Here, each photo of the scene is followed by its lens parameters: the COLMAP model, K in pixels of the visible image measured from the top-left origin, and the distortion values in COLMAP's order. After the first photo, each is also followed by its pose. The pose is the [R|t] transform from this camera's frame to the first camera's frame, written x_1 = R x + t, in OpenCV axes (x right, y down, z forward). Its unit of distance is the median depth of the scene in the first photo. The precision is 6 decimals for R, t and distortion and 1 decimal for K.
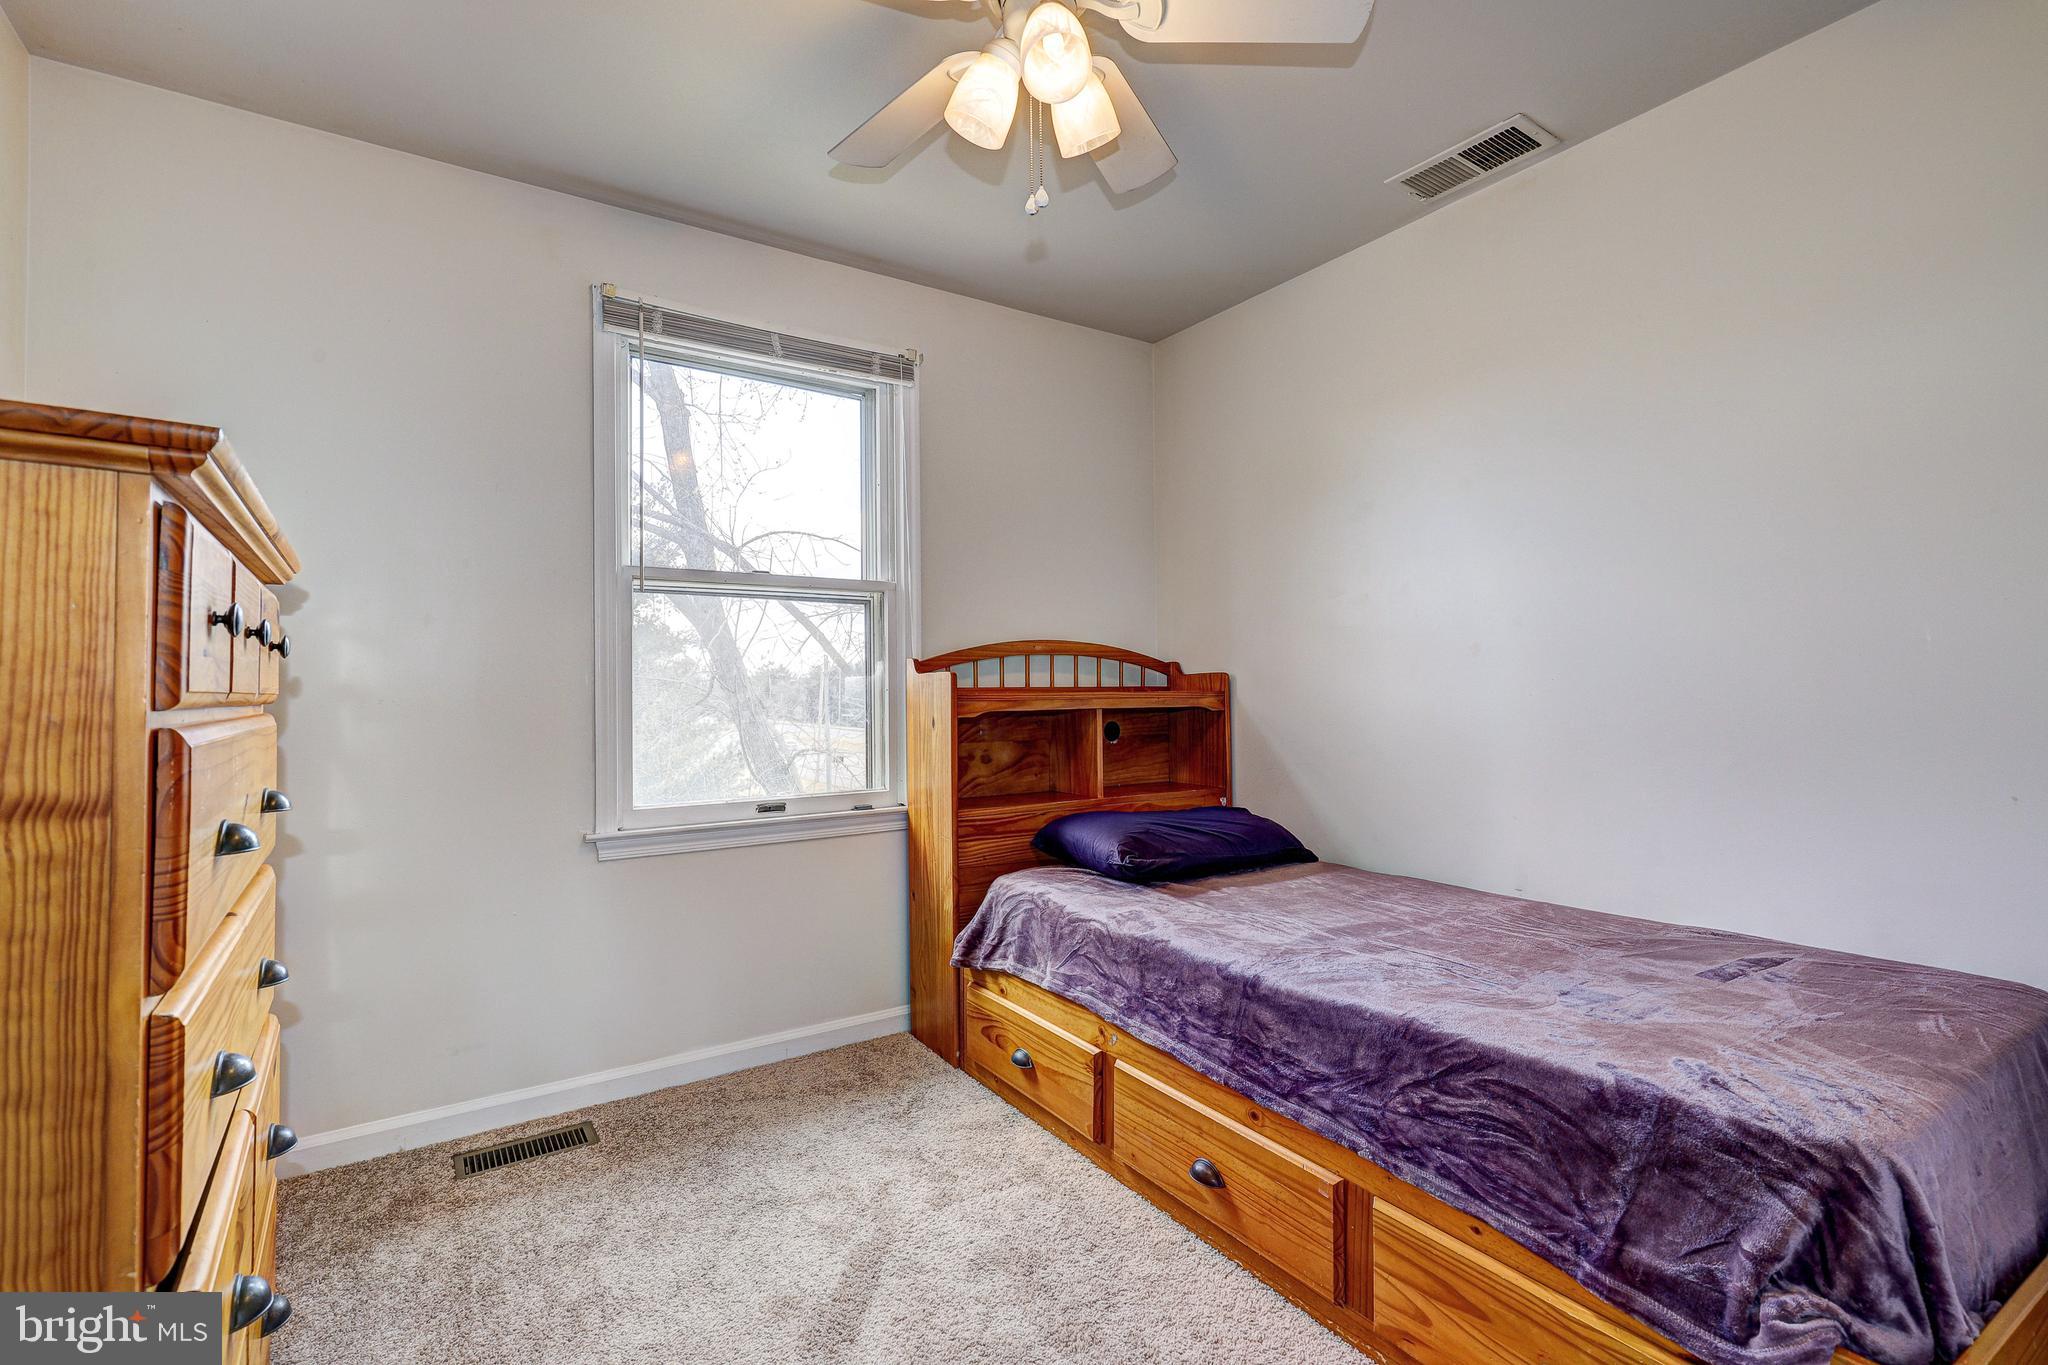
lens RADIAL K [[933.4, 0, 1025.8], [0, 933.4, 682.2], [0, 0, 1]] dist [-0.000656, 0.001065]
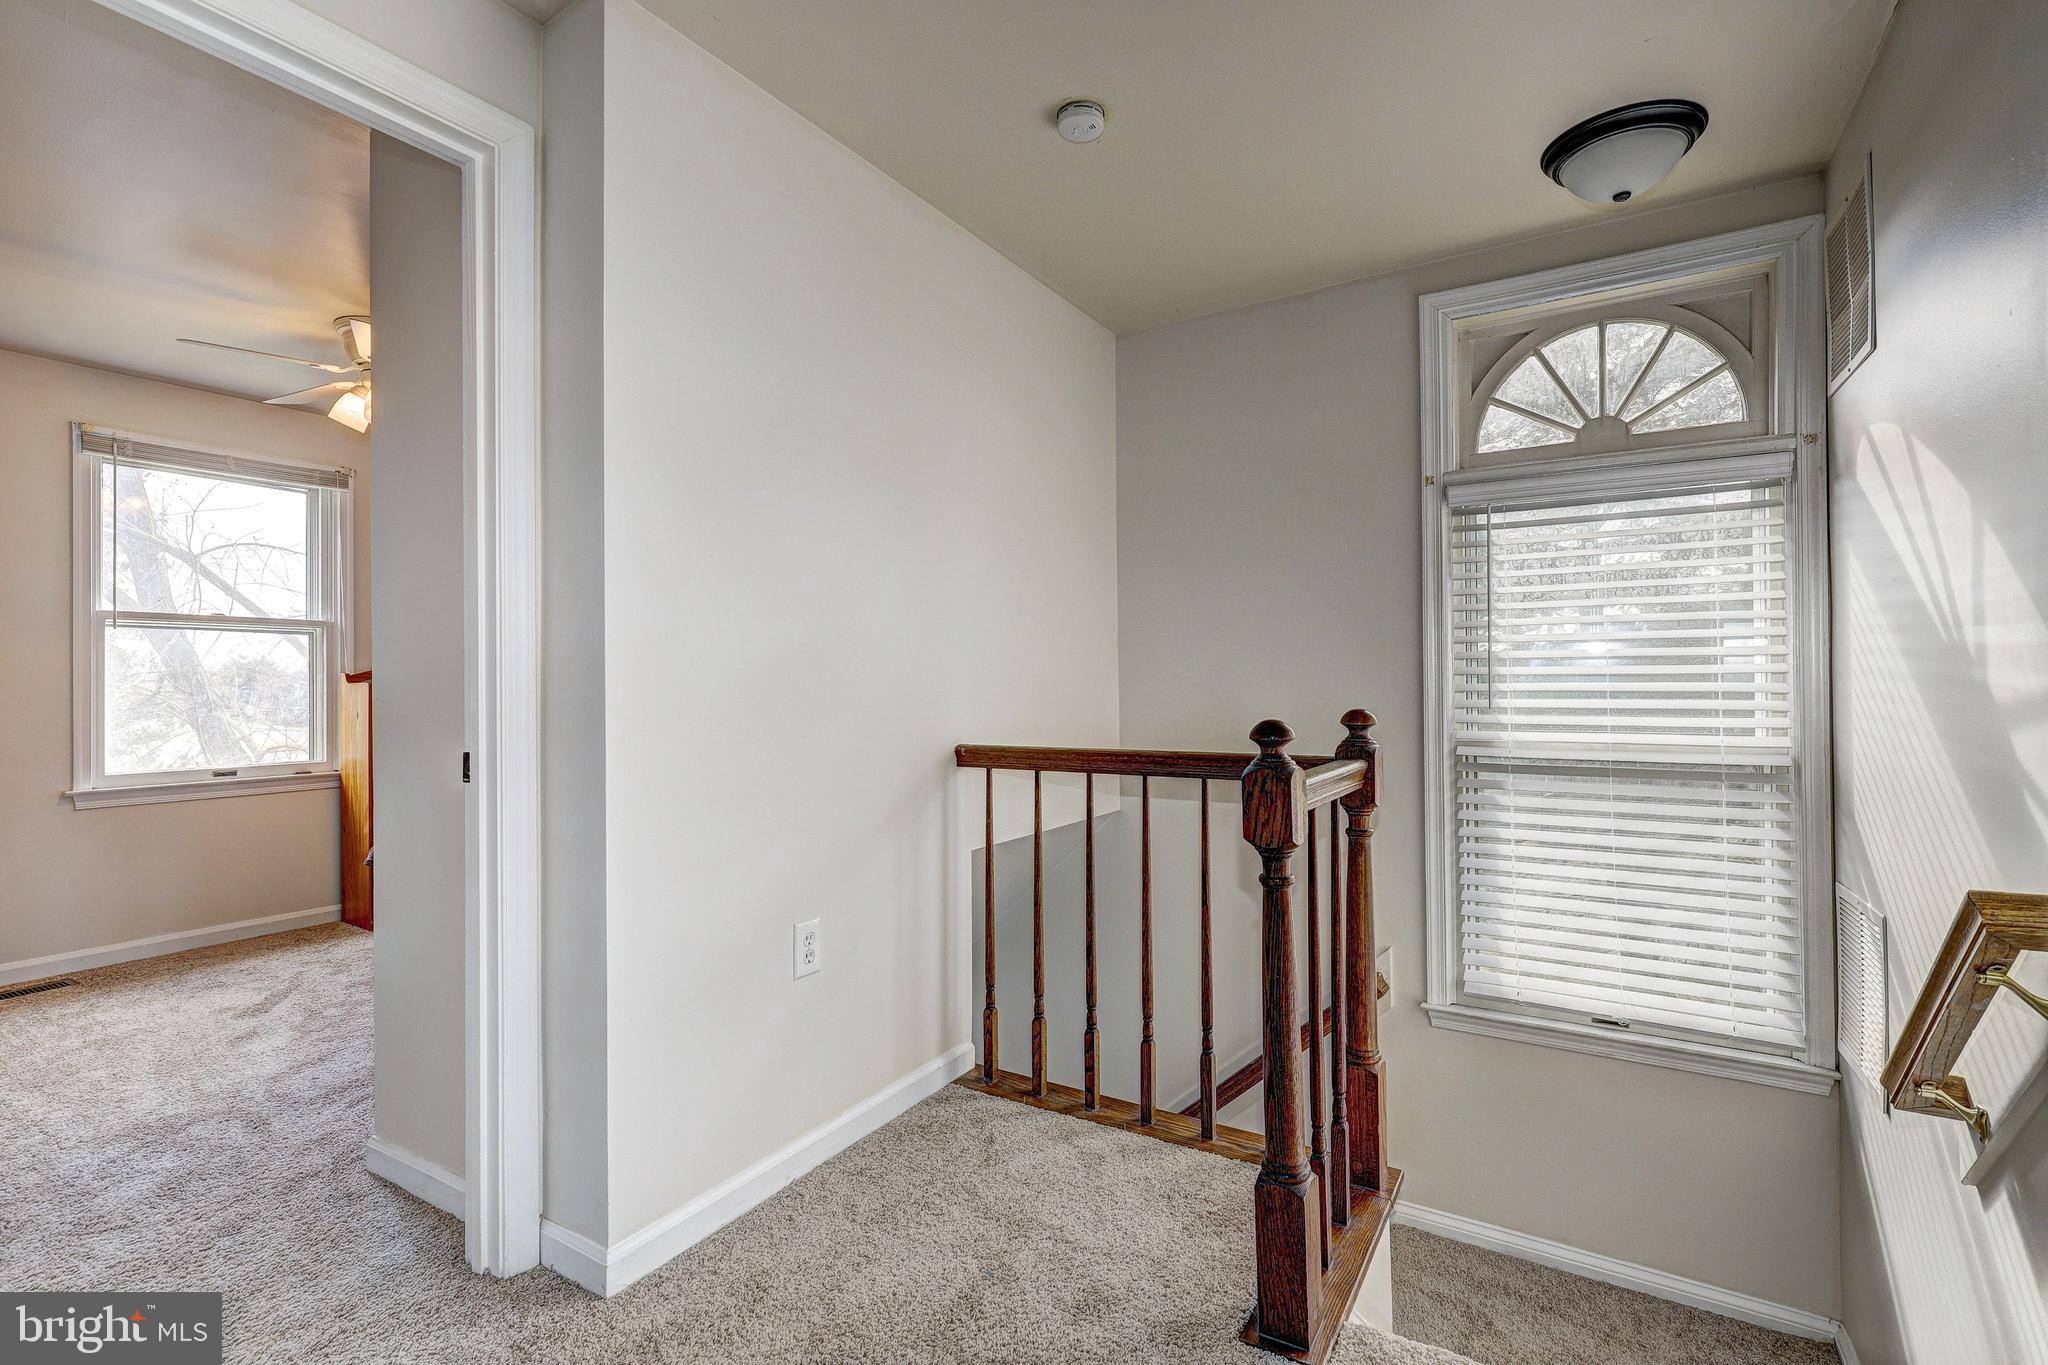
lens RADIAL K [[933.4, 0, 1035.7], [0, 933.4, 687.1], [0, 0, 1]] dist [-0.000656, 0.001065]
pose [[0.907236, 0.006520, 0.420572, 0.397265], [-0.008269, 0.999963, 0.002336, -0.024988], [-0.420541, -0.005597, 0.907256, -1.295510]]
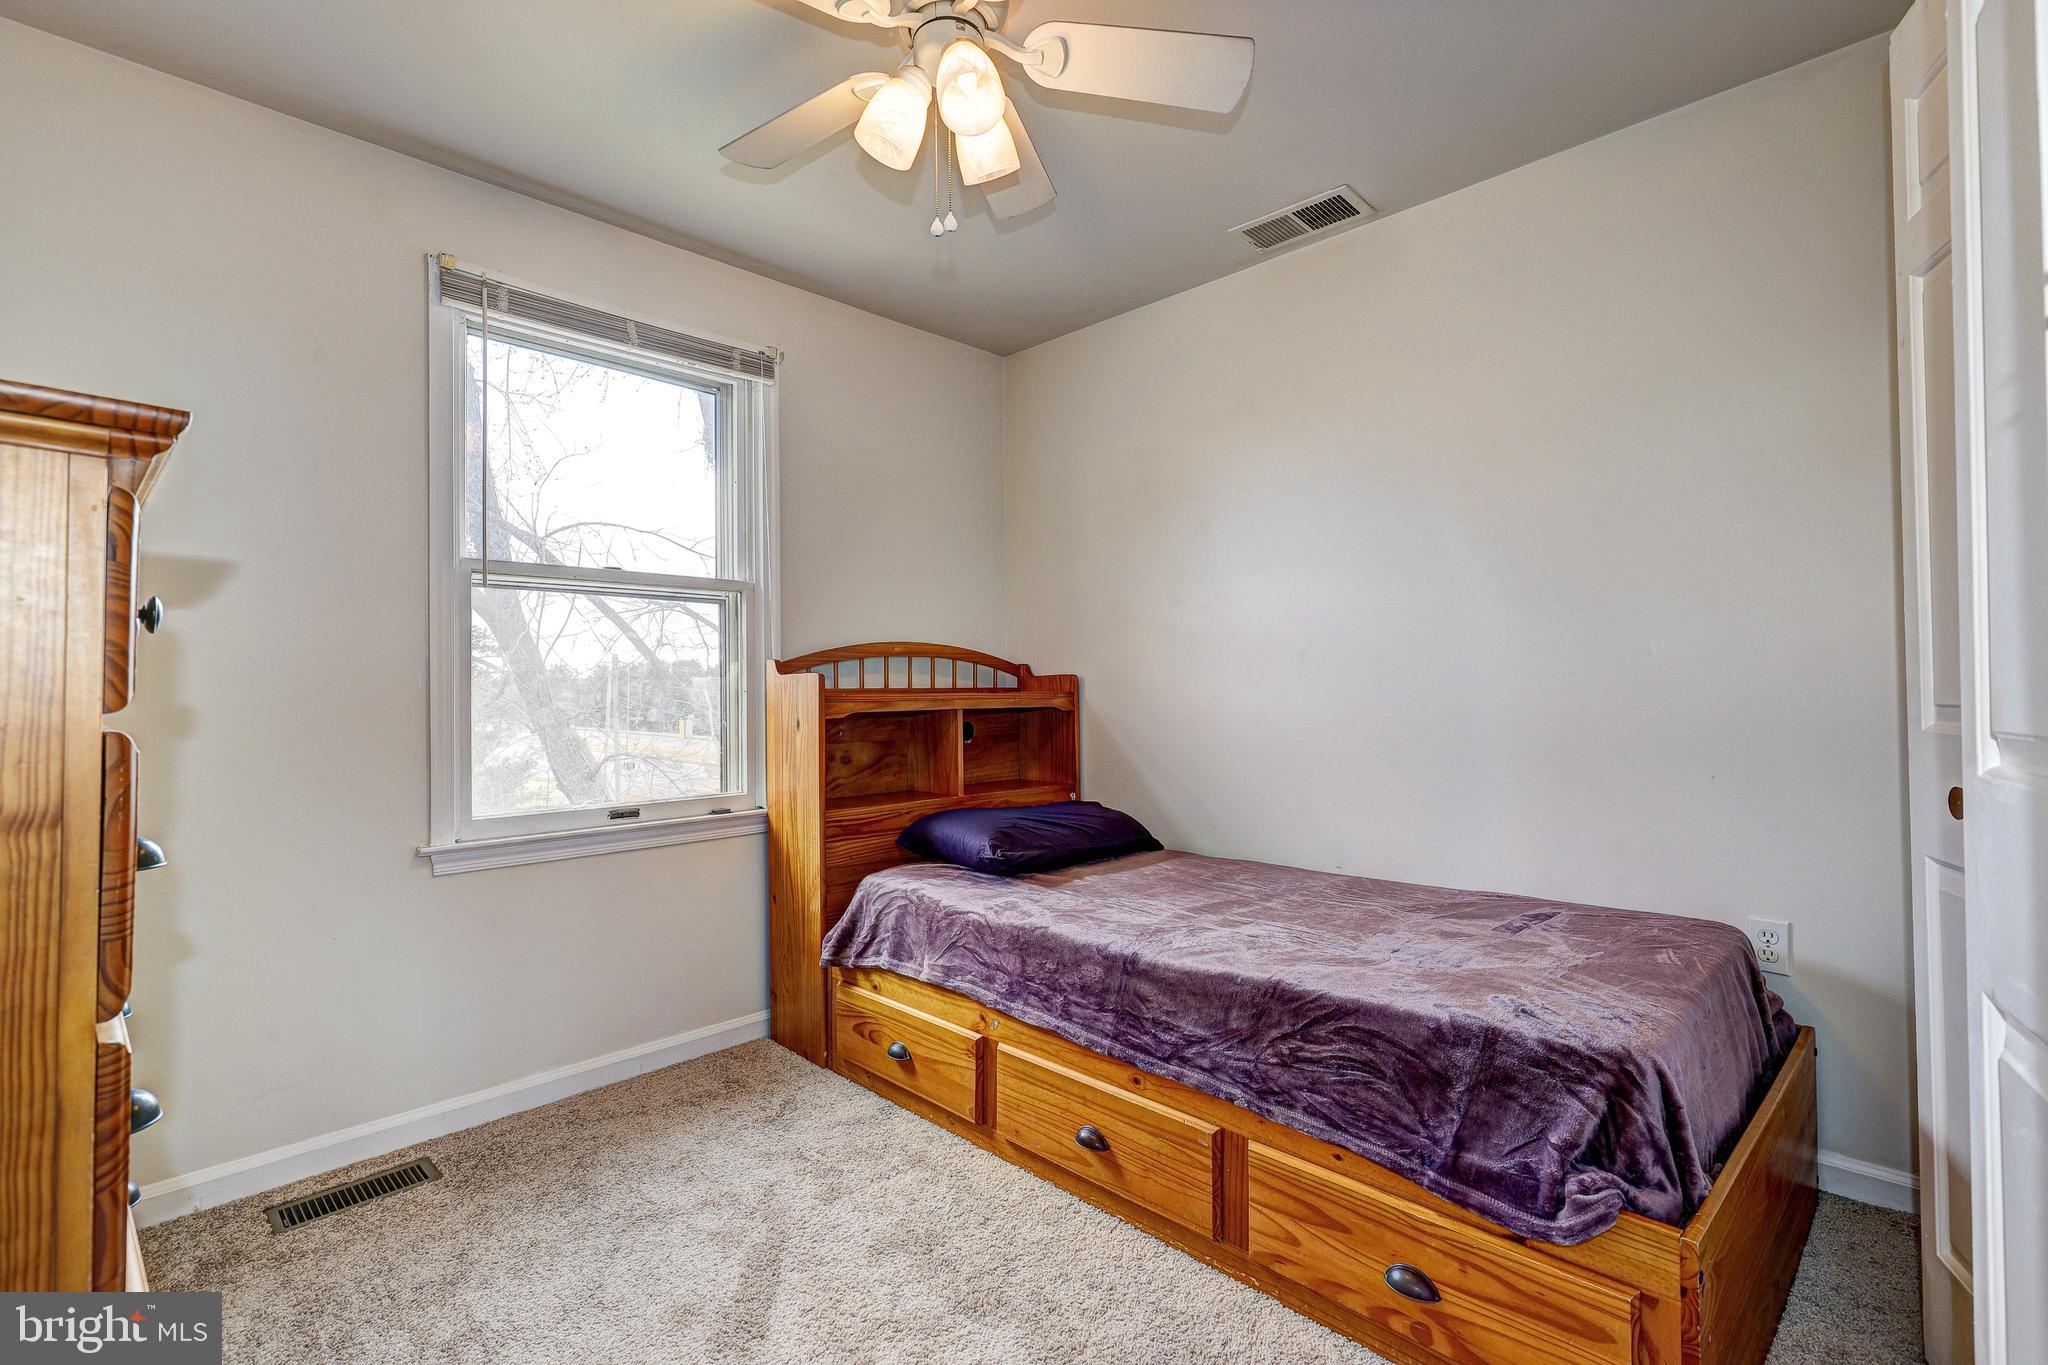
lens RADIAL K [[933.4, 0, 1029.7], [0, 933.4, 682.3], [0, 0, 1]] dist [-0.000656, 0.001065]
pose [[0.978356, 0.001260, 0.206925, -0.091980], [-0.001003, 0.999999, -0.001348, 0.000042], [-0.206927, 0.001112, 0.978356, -0.037749]]
